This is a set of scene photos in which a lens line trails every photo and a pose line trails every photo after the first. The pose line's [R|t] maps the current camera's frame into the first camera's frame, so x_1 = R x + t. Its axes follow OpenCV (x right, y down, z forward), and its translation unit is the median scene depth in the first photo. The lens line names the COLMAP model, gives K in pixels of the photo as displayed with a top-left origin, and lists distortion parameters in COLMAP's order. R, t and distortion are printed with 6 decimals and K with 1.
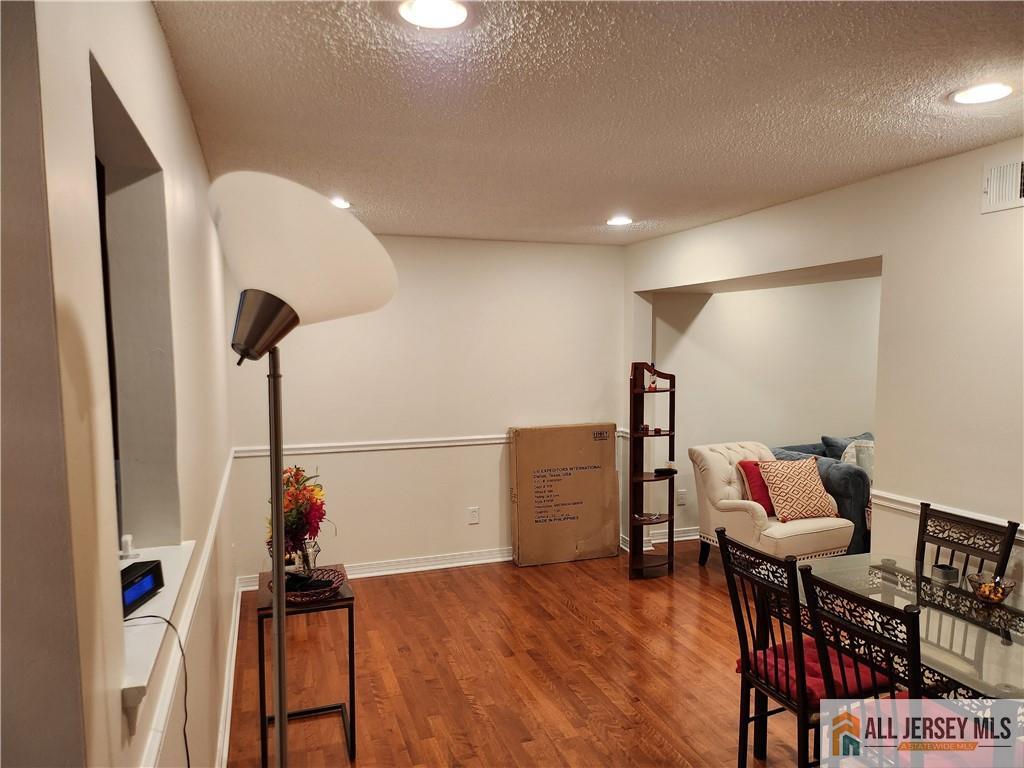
lens RADIAL K [[717.9, 0, 512.0], [0, 717.9, 384.0], [0, 0, 1]] dist [0.062103, -0.001160]
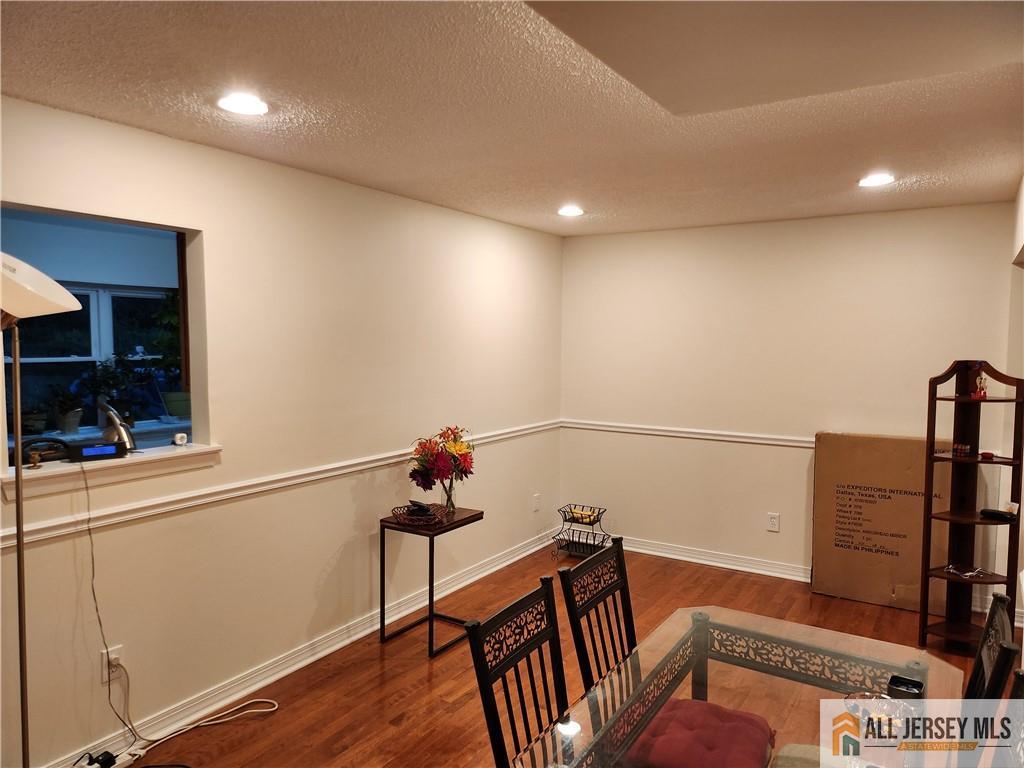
lens RADIAL K [[717.9, 0, 512.0], [0, 717.9, 384.0], [0, 0, 1]] dist [0.062103, -0.001160]
pose [[0.617767, 0.055713, -0.784385, 0.471984], [-0.049449, 0.998265, 0.031959, -0.005915], [0.784805, 0.019044, 0.619450, 0.173715]]
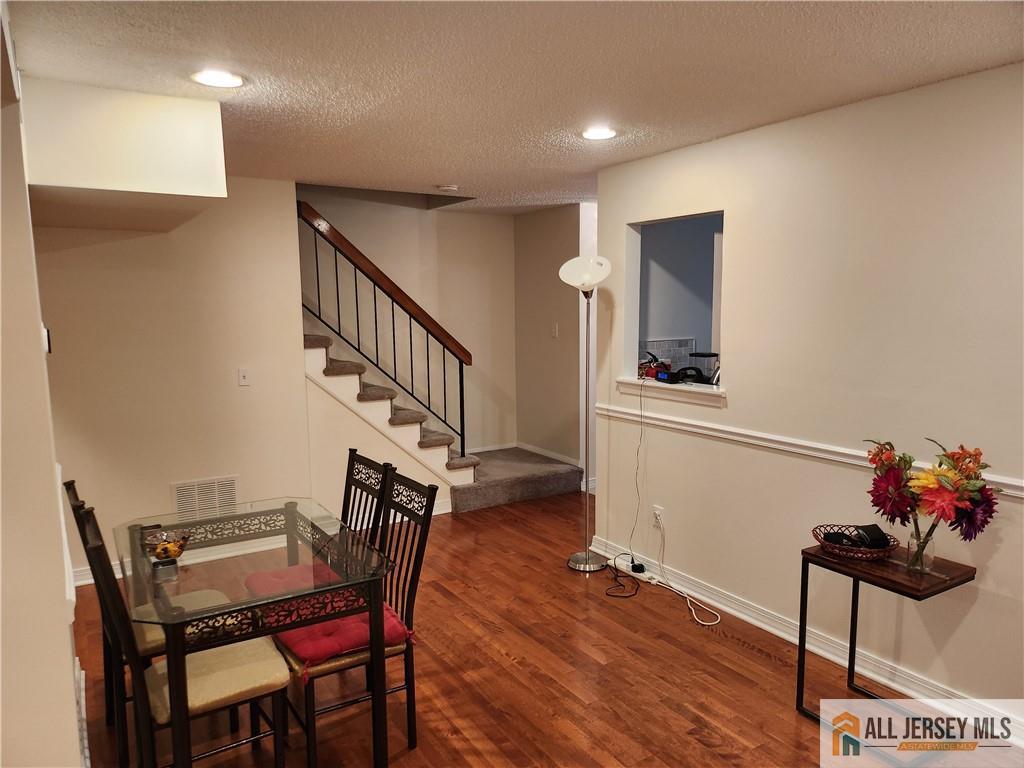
lens RADIAL K [[717.9, 0, 512.0], [0, 717.9, 384.0], [0, 0, 1]] dist [0.062103, -0.001160]
pose [[-0.972355, 0.038078, -0.230384, 0.225449], [-0.002411, 0.984925, 0.172966, -0.051659], [0.233497, 0.168740, -0.957604, 0.956952]]
